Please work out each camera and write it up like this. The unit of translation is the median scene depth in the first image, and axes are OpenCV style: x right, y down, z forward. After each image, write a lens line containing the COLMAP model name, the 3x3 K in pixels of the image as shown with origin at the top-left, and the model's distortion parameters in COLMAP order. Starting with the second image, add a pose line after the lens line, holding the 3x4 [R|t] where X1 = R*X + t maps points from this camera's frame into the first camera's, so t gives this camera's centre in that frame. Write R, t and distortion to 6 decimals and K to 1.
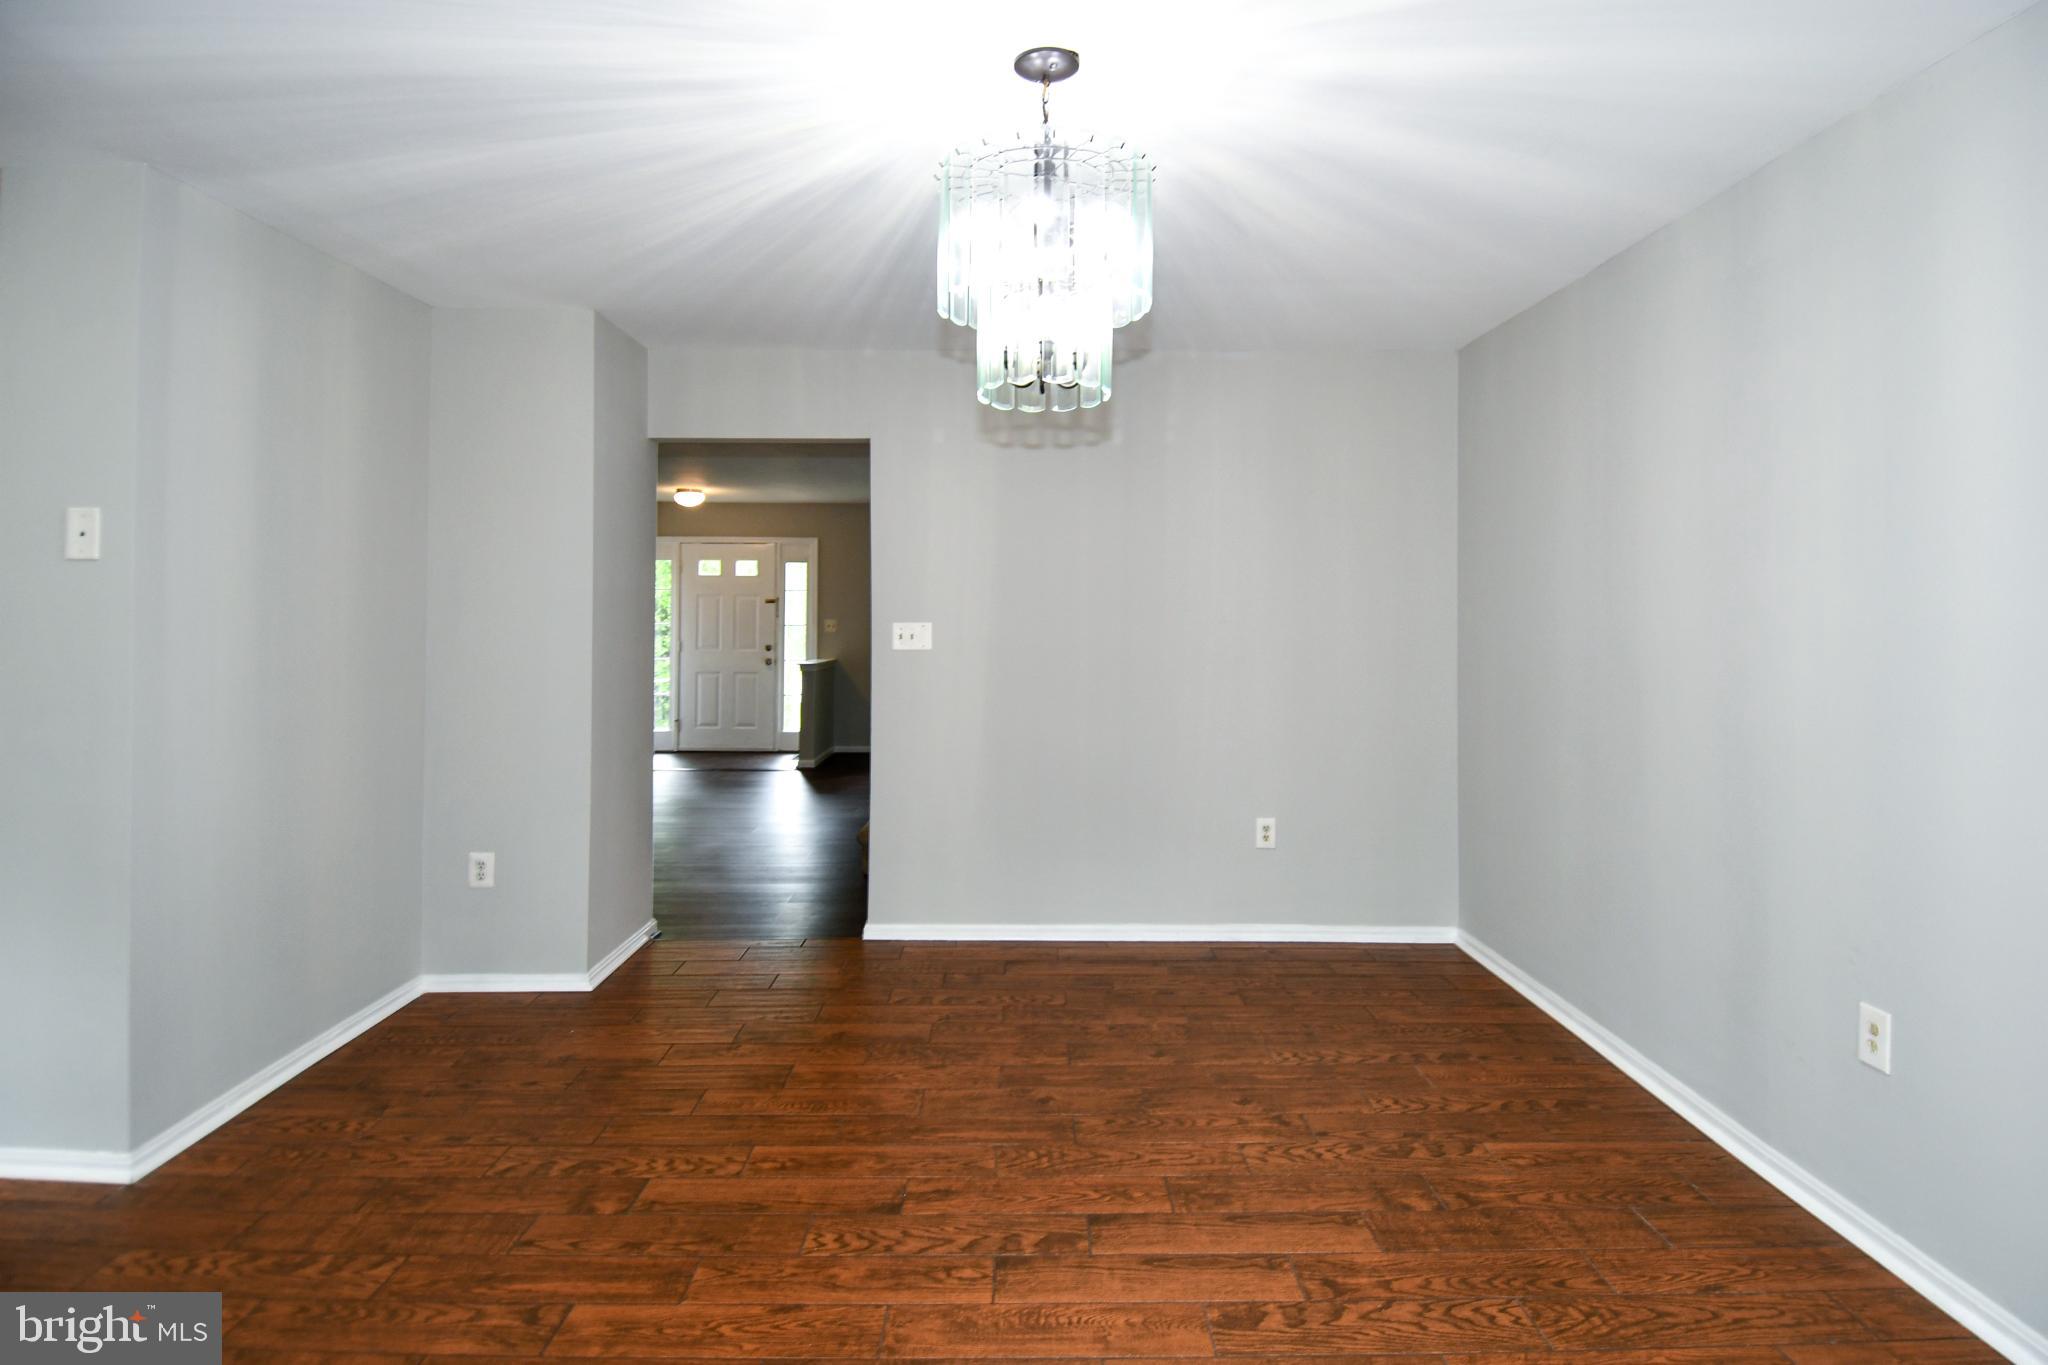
lens RADIAL K [[1091.8, 0, 1030.0], [0, 1091.8, 650.4], [0, 0, 1]] dist [0.048313, -0.052507]
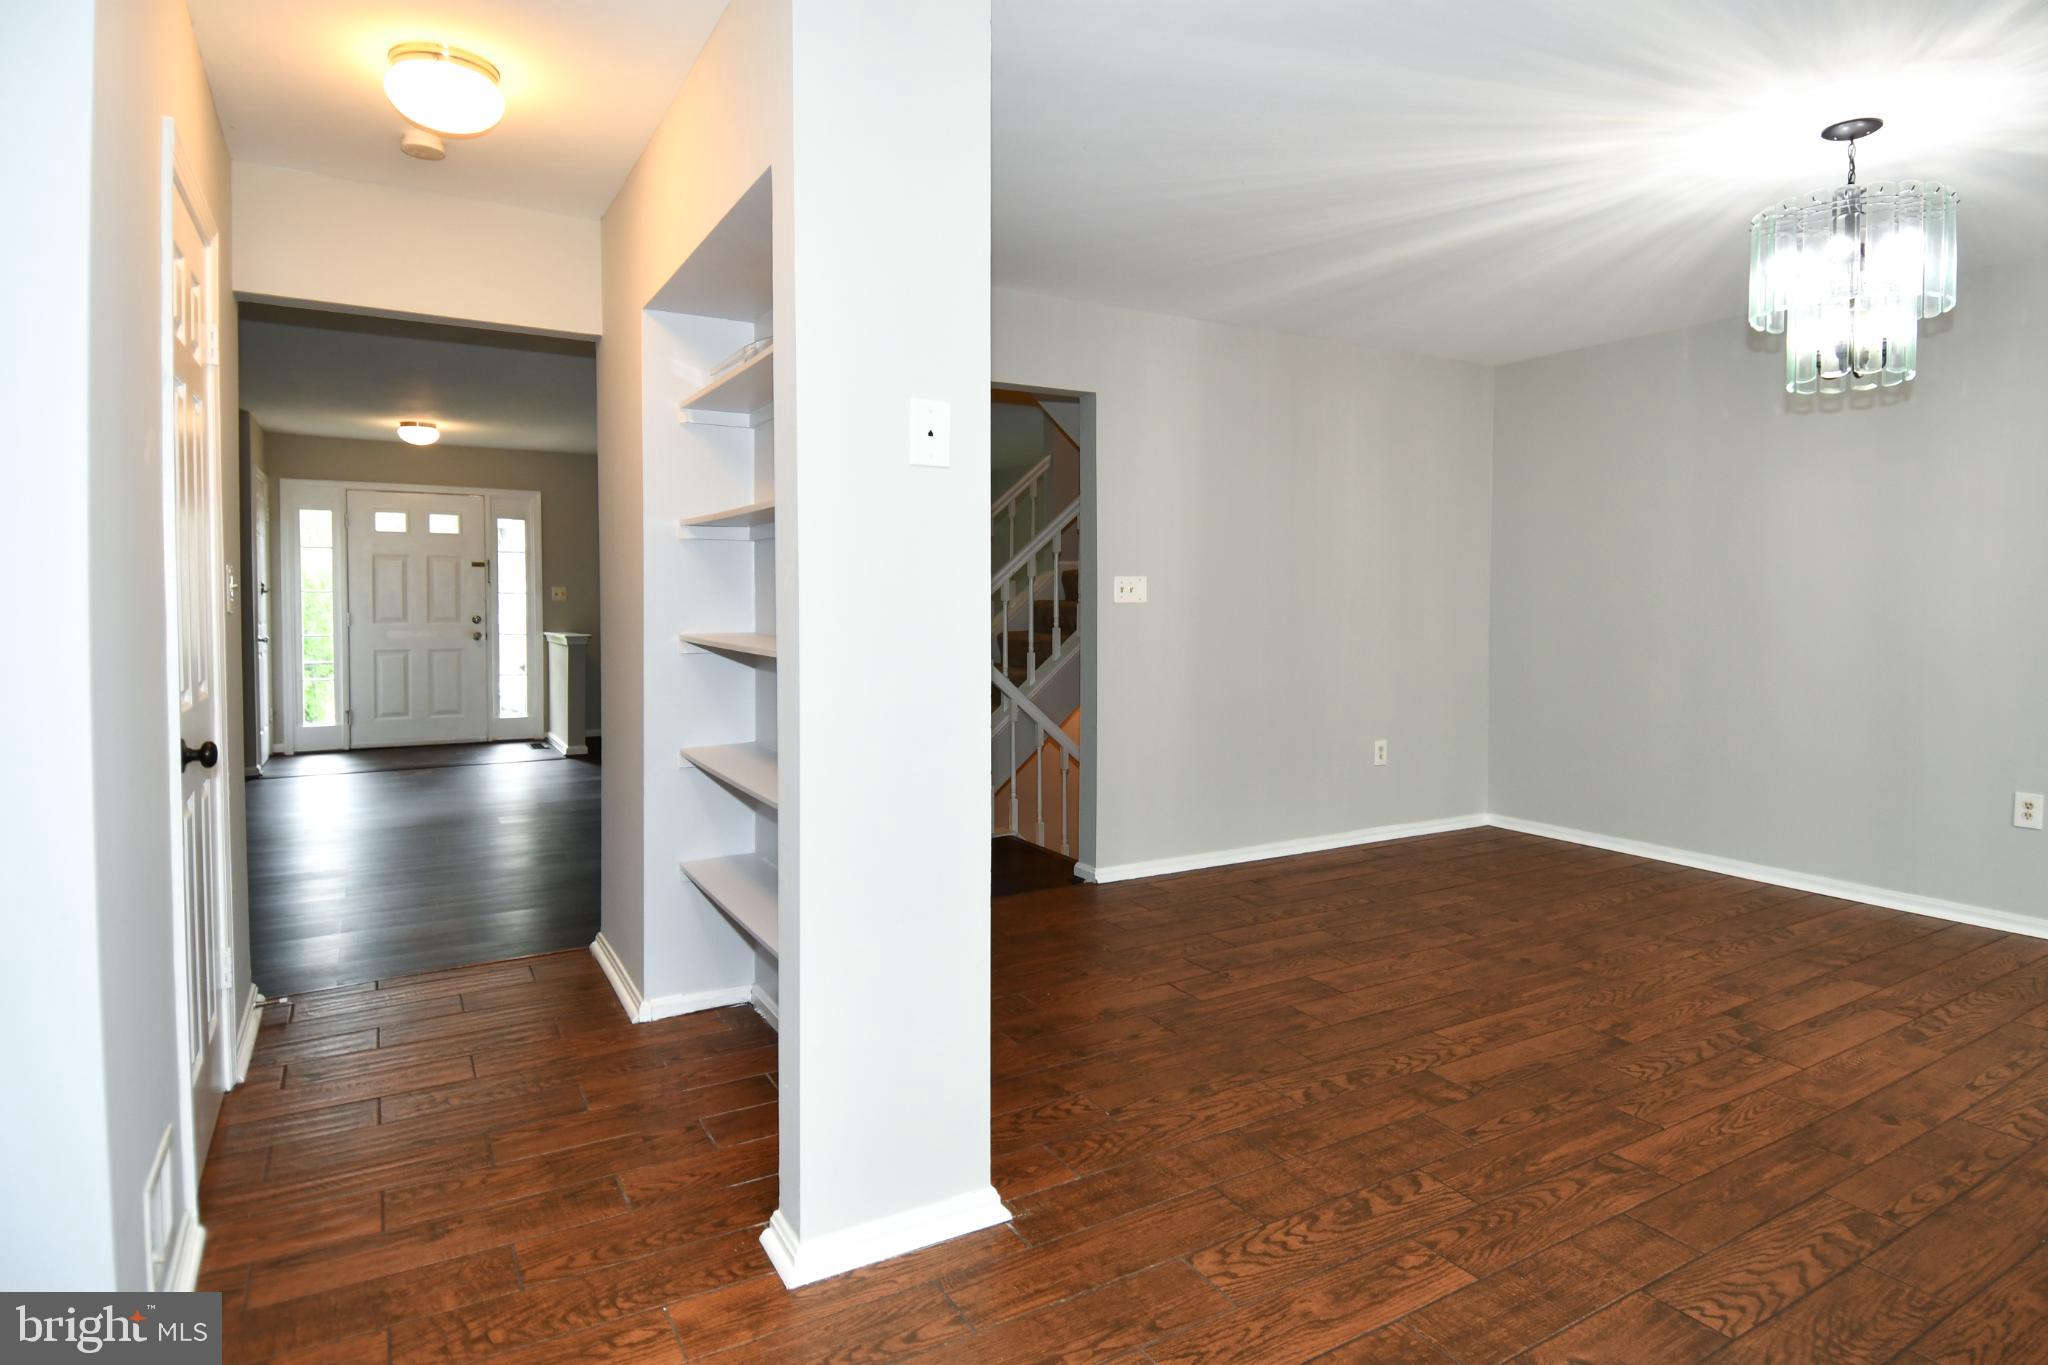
lens RADIAL K [[1047.0, 0, 1093.8], [0, 1047.0, 649.8], [0, 0, 1]] dist [0.038515, -0.046554]
pose [[0.863988, -0.021280, 0.503063, -1.115011], [0.012100, 0.999695, 0.021507, 0.042259], [-0.503368, -0.012495, 0.863982, 0.275912]]
